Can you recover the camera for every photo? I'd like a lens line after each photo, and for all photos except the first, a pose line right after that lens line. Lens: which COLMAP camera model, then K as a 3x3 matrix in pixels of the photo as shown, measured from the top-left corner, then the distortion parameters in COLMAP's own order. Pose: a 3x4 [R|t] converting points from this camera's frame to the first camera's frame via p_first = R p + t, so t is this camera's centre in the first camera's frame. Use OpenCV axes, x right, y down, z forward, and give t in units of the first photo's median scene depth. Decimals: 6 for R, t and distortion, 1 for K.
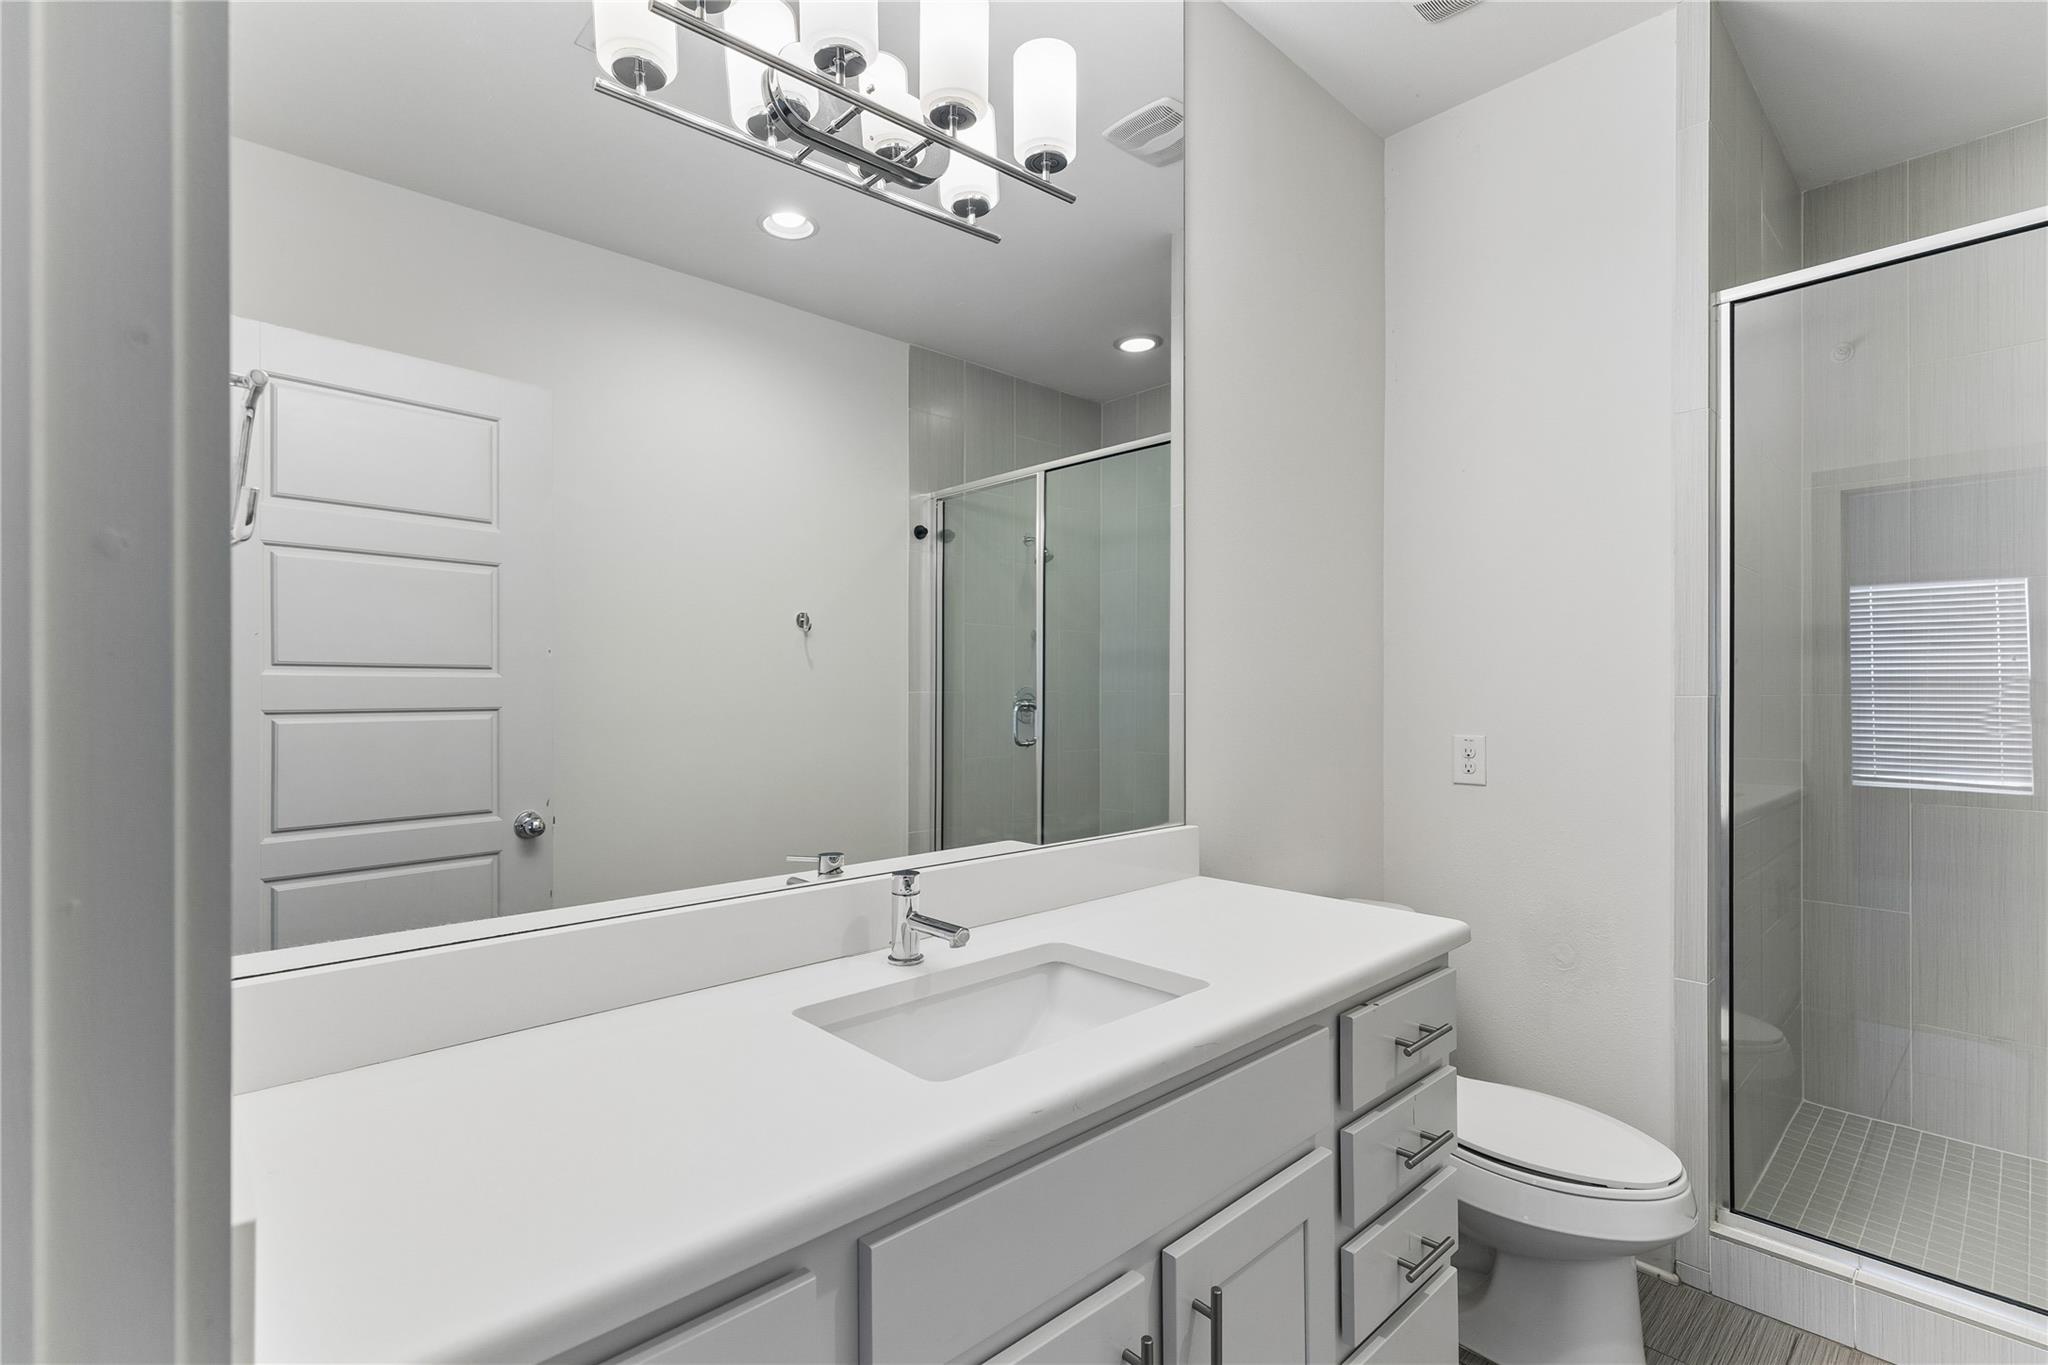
lens RADIAL K [[928.8, 0, 1008.0], [0, 928.8, 687.7], [0, 0, 1]] dist [0.006381, -0.001723]
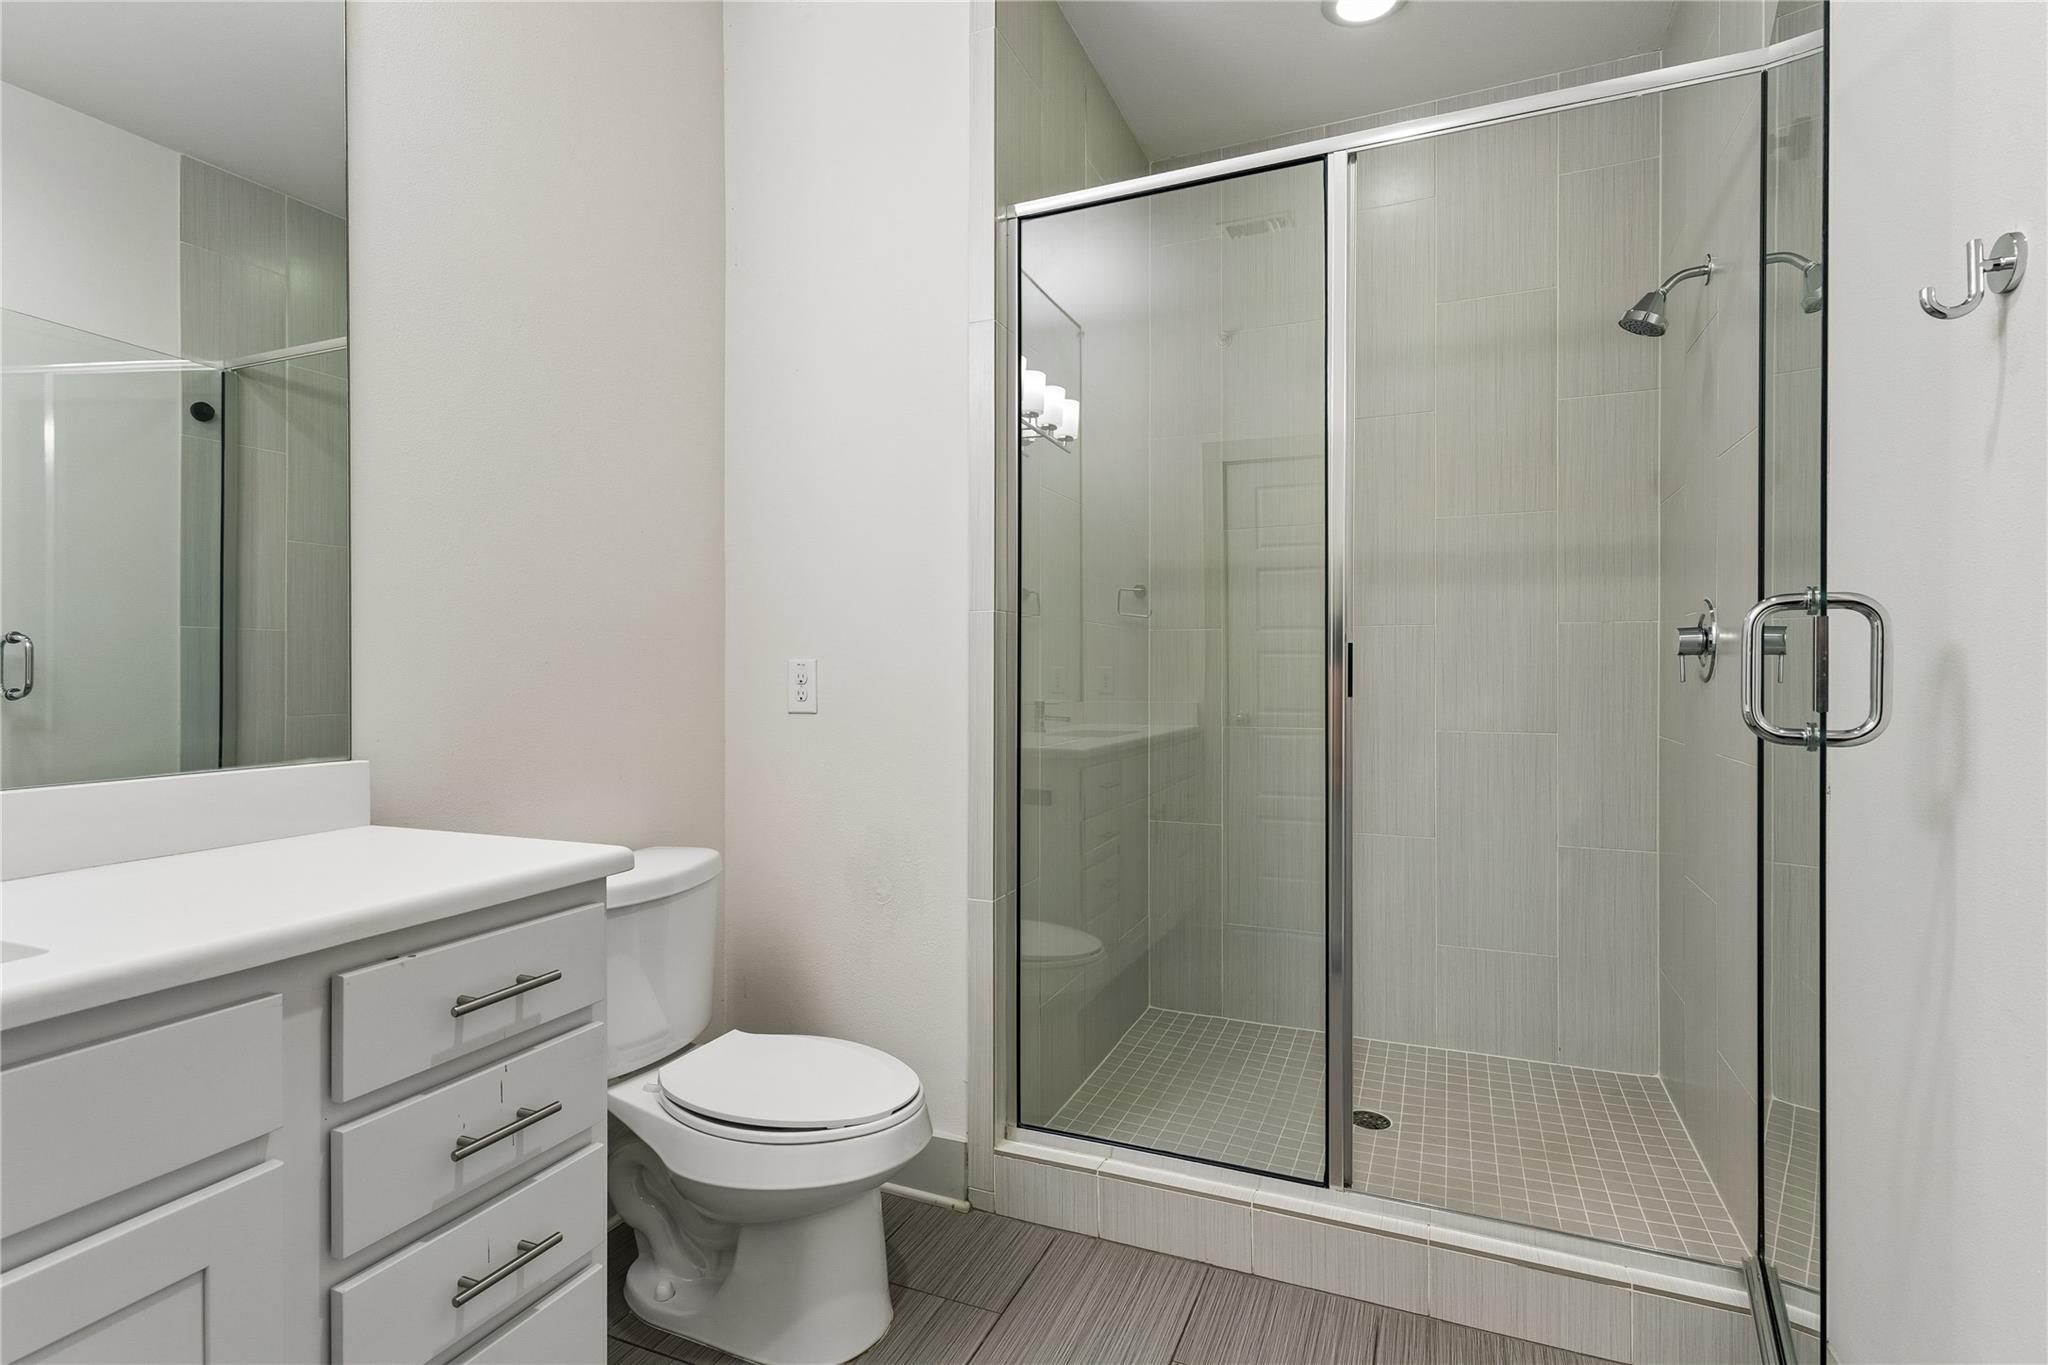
lens RADIAL K [[977.5, 0, 1019.4], [0, 977.5, 669.6], [0, 0, 1]] dist [0.003004, 0.000439]
pose [[0.912080, -0.000214, 0.410012, 0.346252], [-0.000434, 0.999999, 0.001486, 0.069603], [-0.410012, -0.001533, 0.912079, 0.042236]]
